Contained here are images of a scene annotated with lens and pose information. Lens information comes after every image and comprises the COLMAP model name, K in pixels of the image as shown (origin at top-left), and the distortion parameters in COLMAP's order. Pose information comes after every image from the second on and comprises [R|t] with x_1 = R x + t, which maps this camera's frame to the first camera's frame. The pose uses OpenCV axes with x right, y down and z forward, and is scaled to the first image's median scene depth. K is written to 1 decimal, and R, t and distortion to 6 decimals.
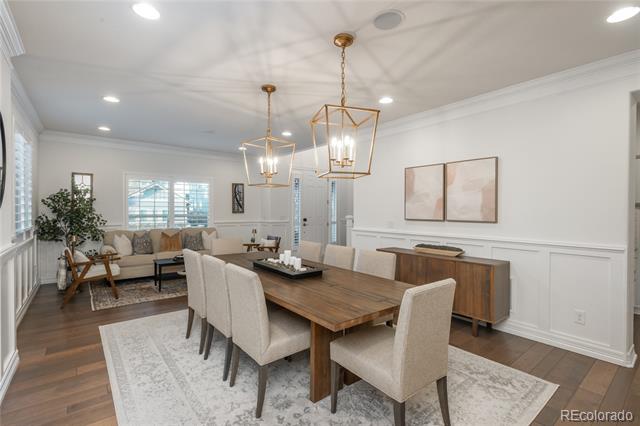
lens RADIAL K [[304.5, 0, 319.6], [0, 304.5, 214.5], [0, 0, 1]] dist [-0.002691, -0.000867]
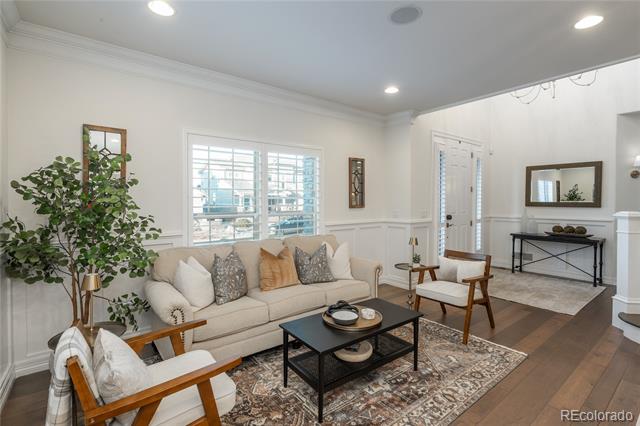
lens RADIAL K [[304.5, 0, 320.0], [0, 304.5, 206.9], [0, 0, 1]] dist [-0.002691, -0.000867]
pose [[0.999860, -0.004723, -0.016059, -0.453741], [0.004832, 0.999965, 0.006764, -0.014405], [0.016027, -0.006841, 0.999848, 0.550197]]
